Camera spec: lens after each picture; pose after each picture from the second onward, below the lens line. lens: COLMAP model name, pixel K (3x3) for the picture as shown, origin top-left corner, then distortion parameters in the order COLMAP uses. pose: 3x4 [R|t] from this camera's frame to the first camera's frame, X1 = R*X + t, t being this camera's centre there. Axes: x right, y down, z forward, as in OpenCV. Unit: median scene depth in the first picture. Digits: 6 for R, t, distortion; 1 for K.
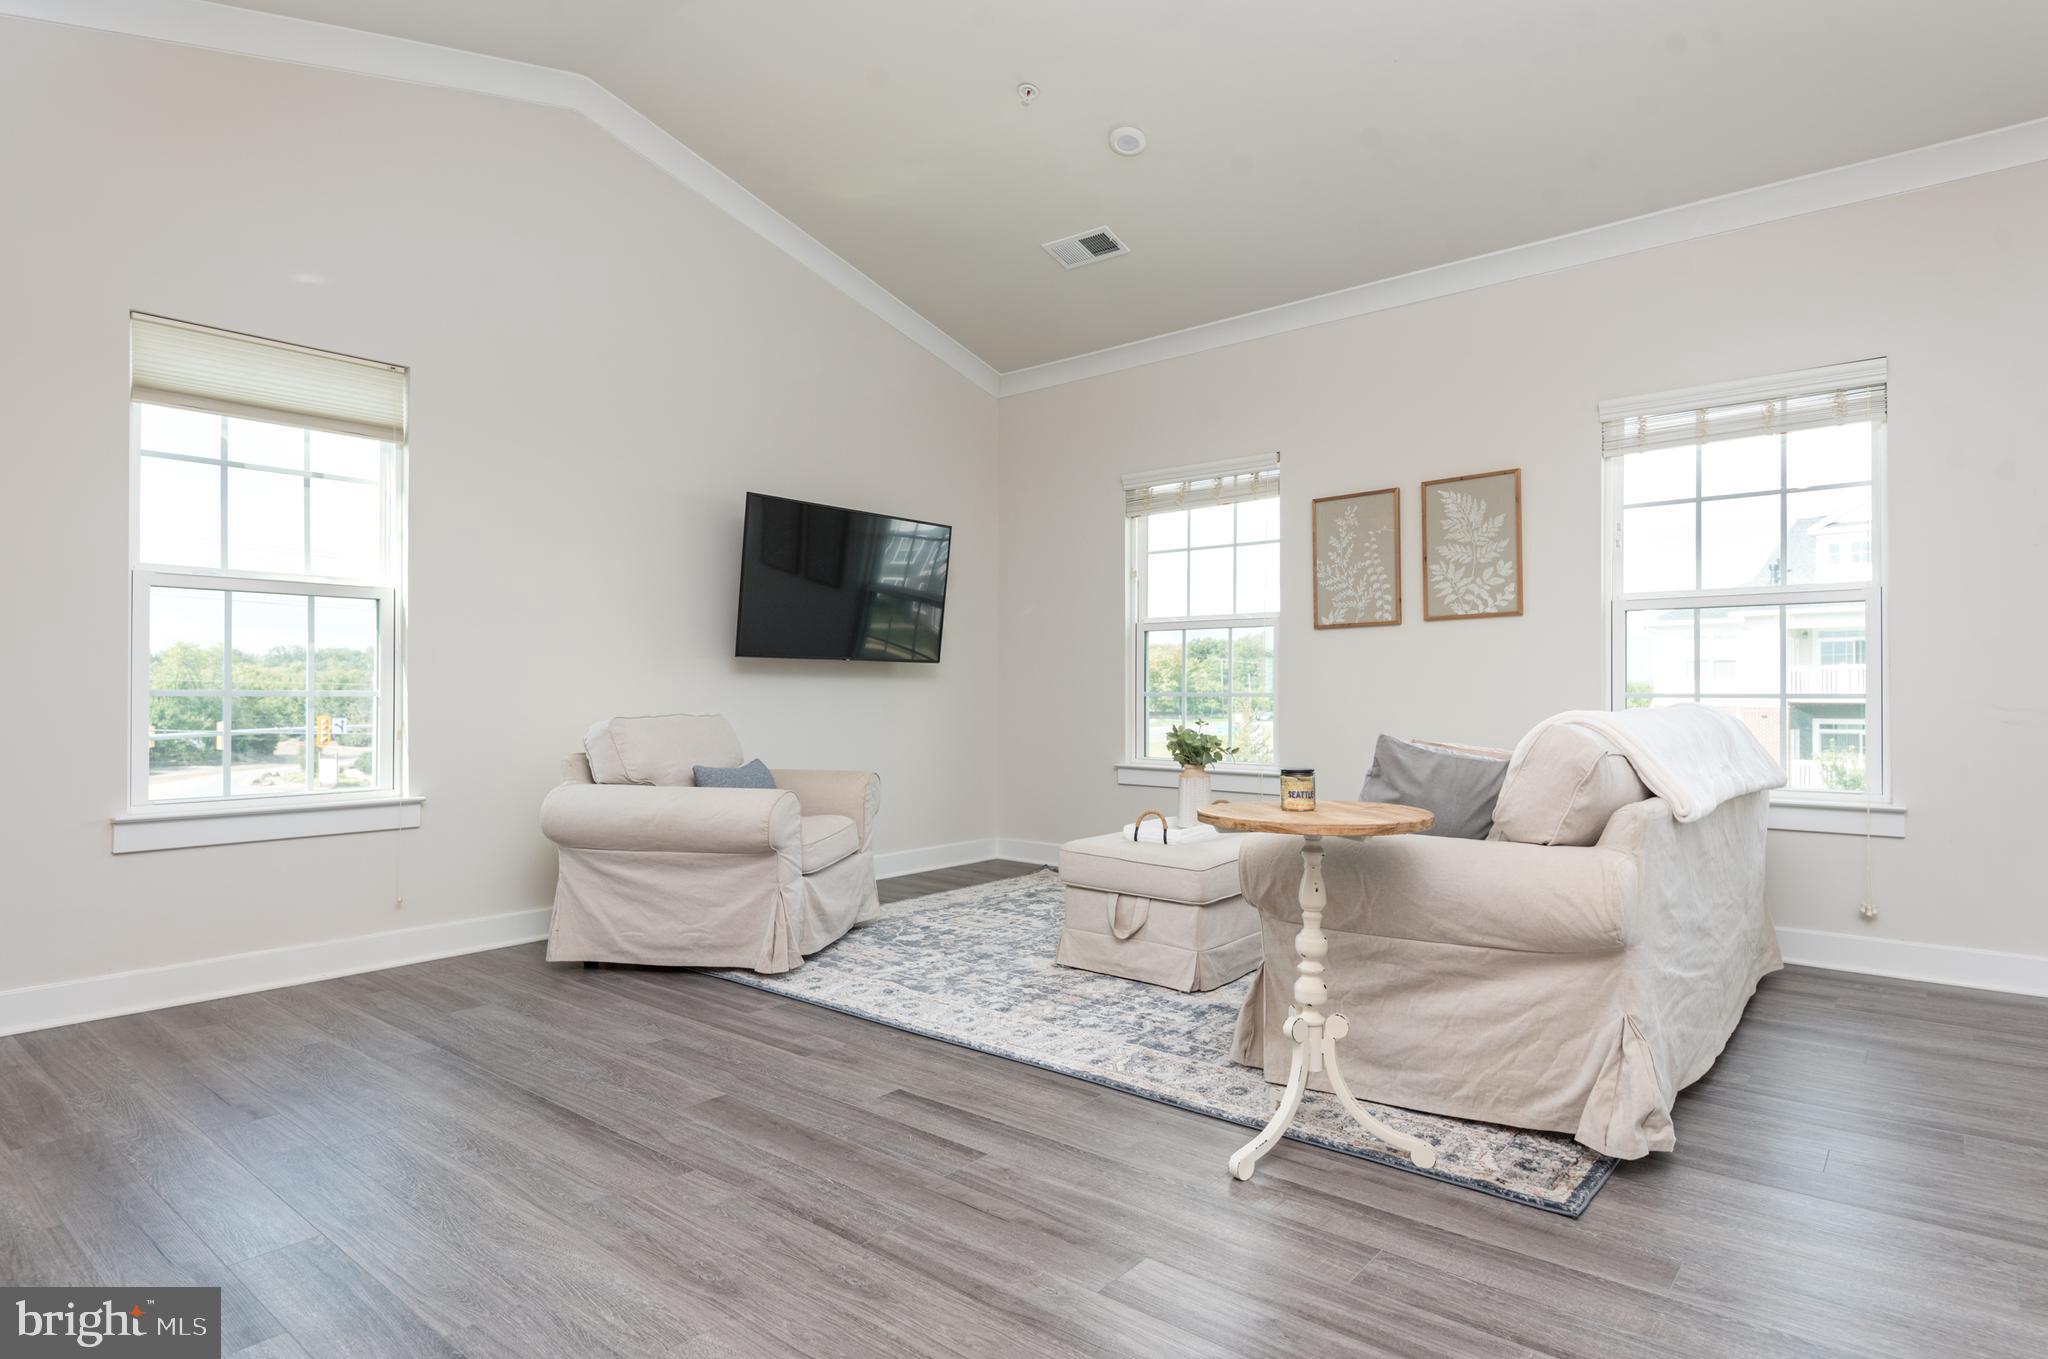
lens RADIAL K [[1094.2, 0, 1025.2], [0, 1094.2, 687.4], [0, 0, 1]] dist [0.025777, -0.002595]
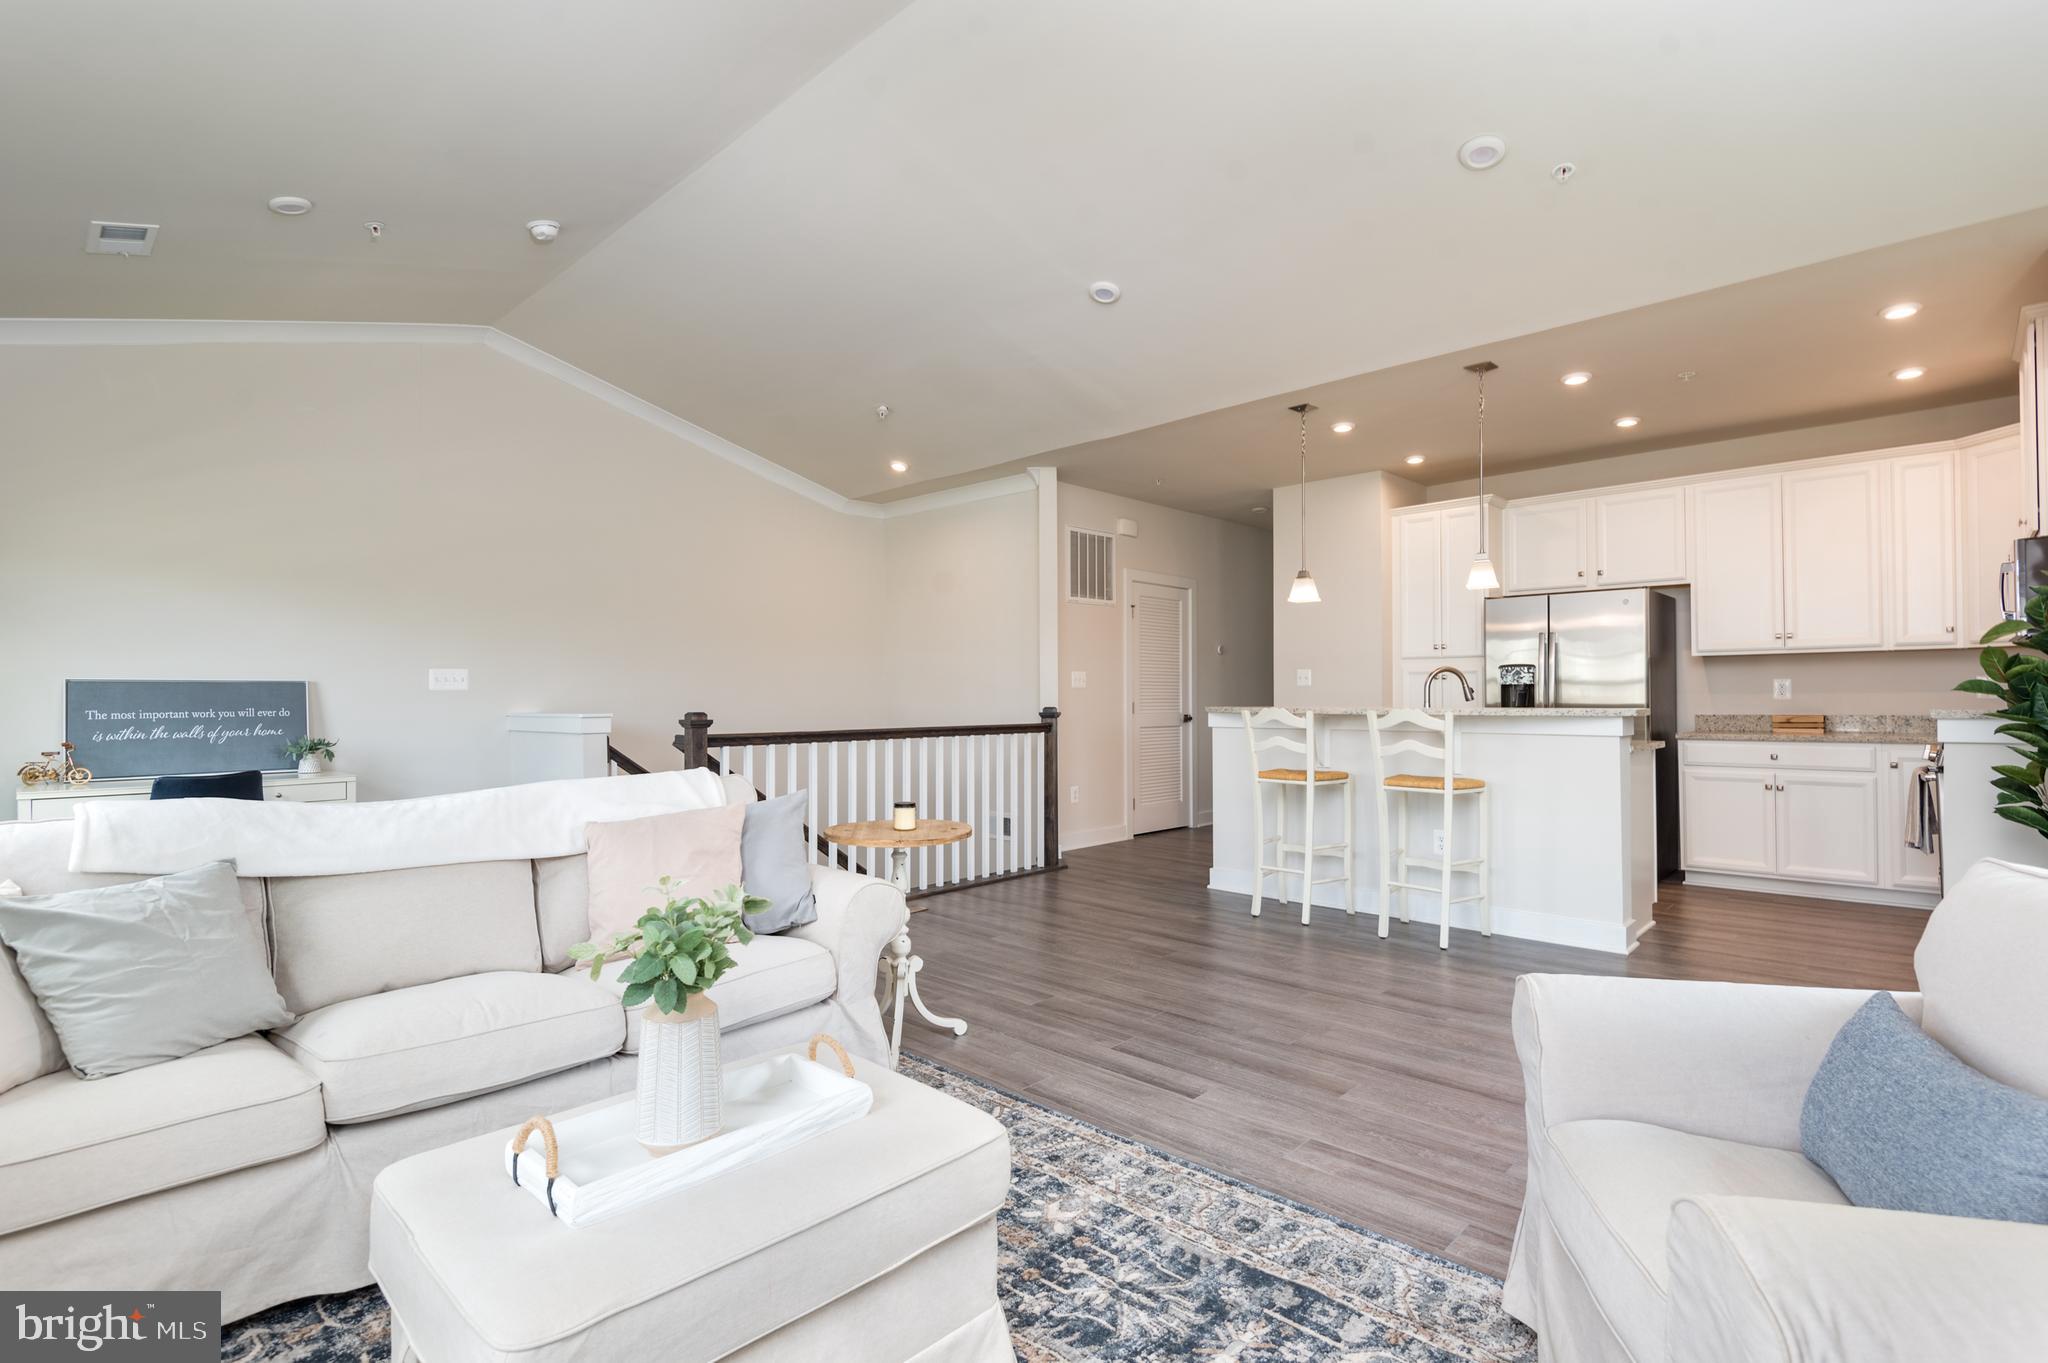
lens RADIAL K [[967.0, 0, 1018.7], [0, 967.0, 687.2], [0, 0, 1]] dist [0.011196, -0.005557]
pose [[-0.997332, 0.008297, 0.072529, -0.005315], [0.007330, 0.999881, -0.013586, -0.044350], [-0.072633, -0.013018, -0.997274, 1.497859]]
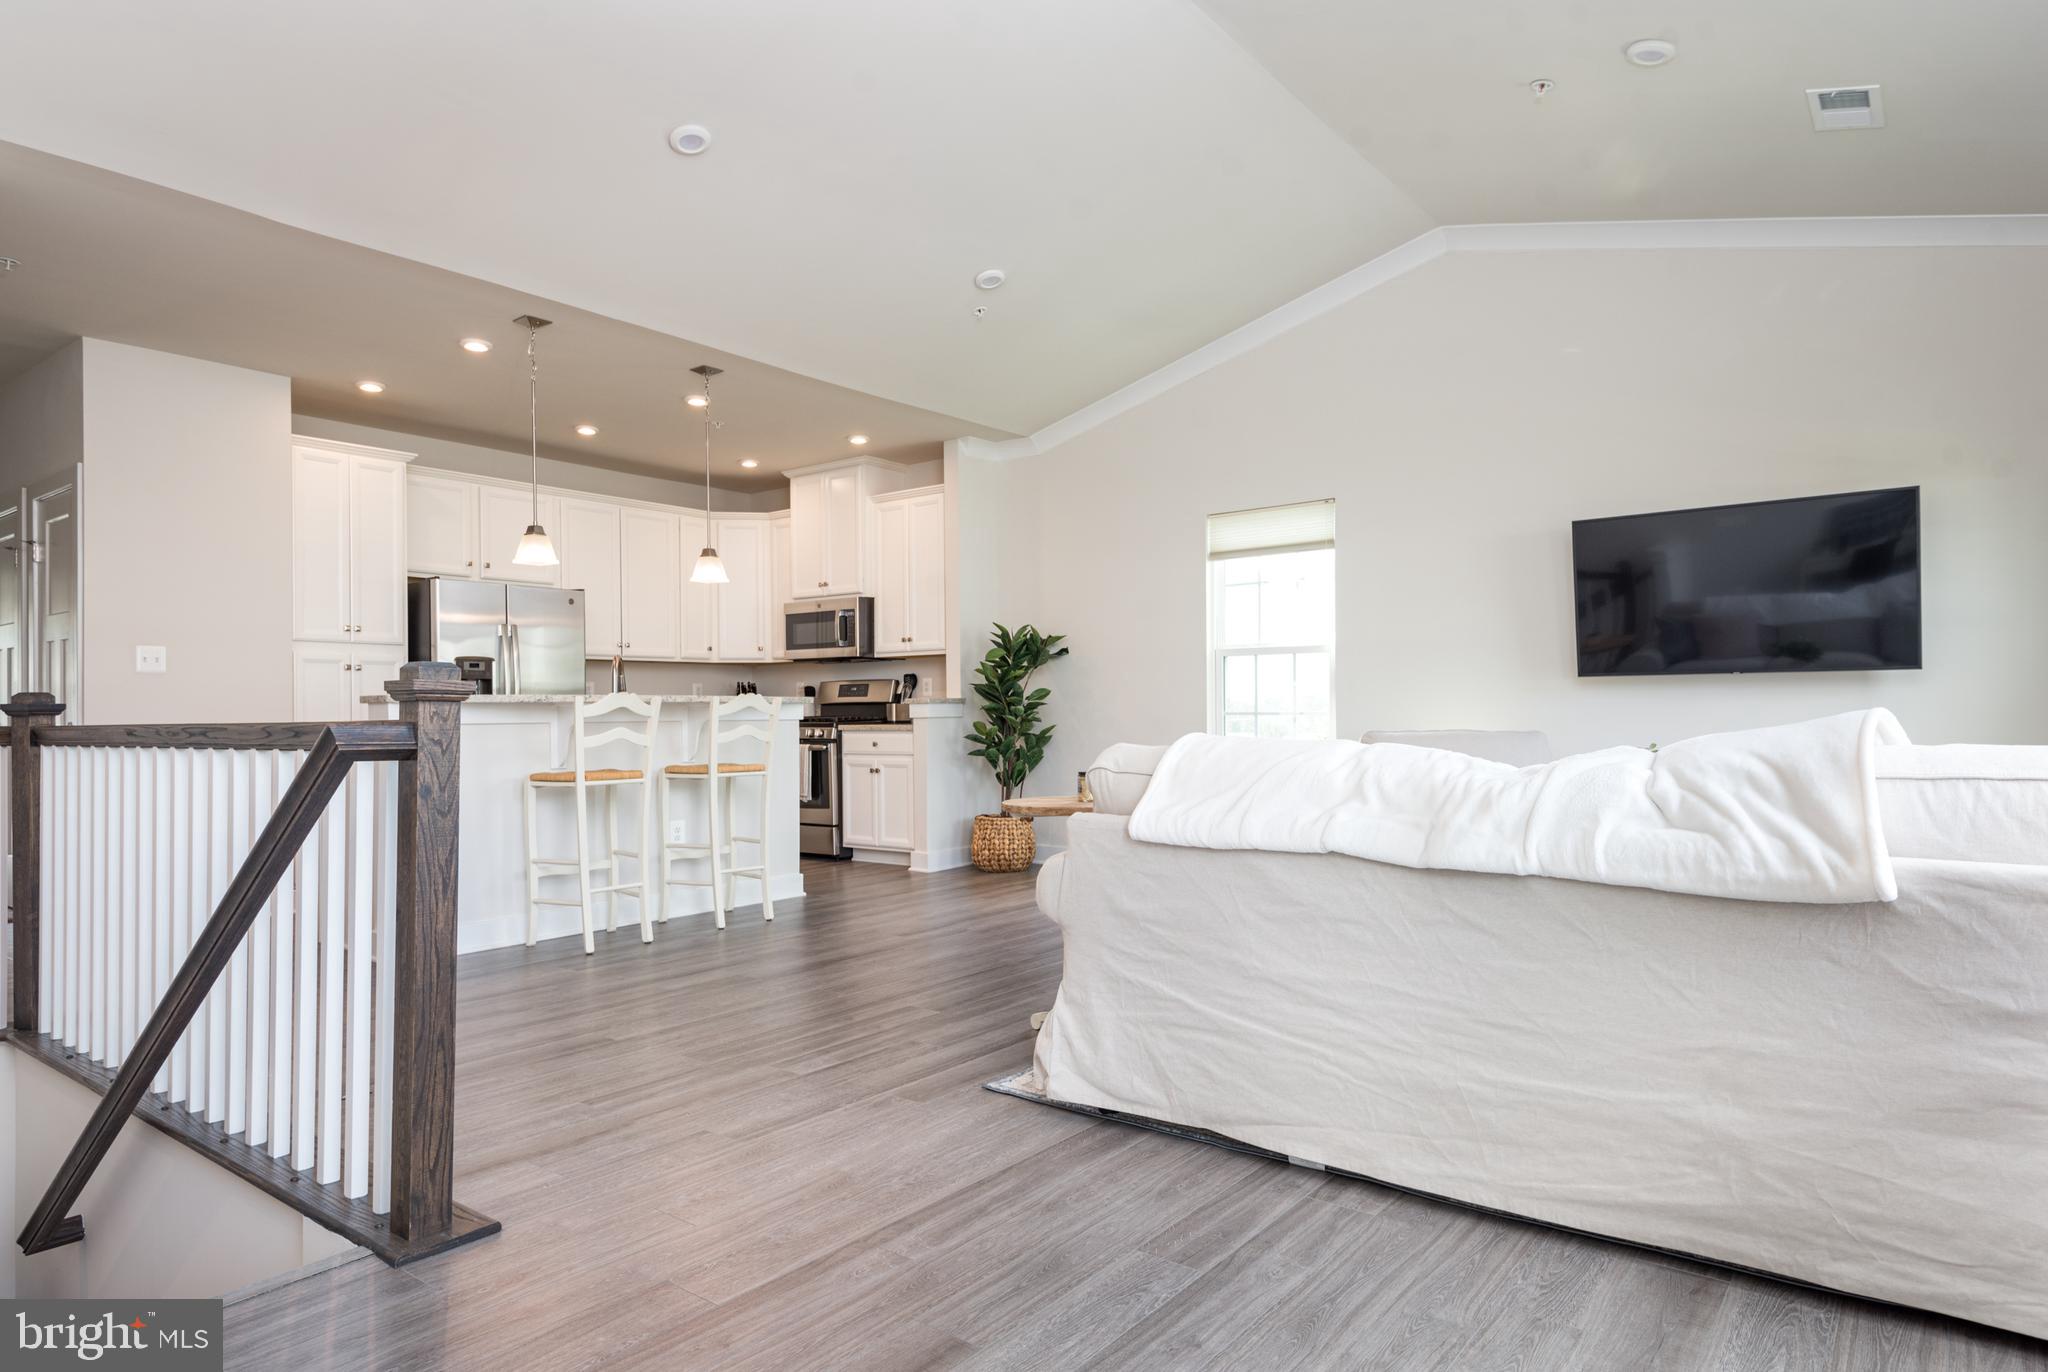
lens RADIAL K [[1195.6, 0, 1038.7], [0, 1195.6, 711.8], [0, 0, 1]] dist [0.020318, 0.000332]
pose [[0.030419, 0.002279, -0.999535, 1.140636], [0.015697, 0.999873, 0.002758, -0.007935], [0.999414, -0.015773, 0.030379, 0.572283]]
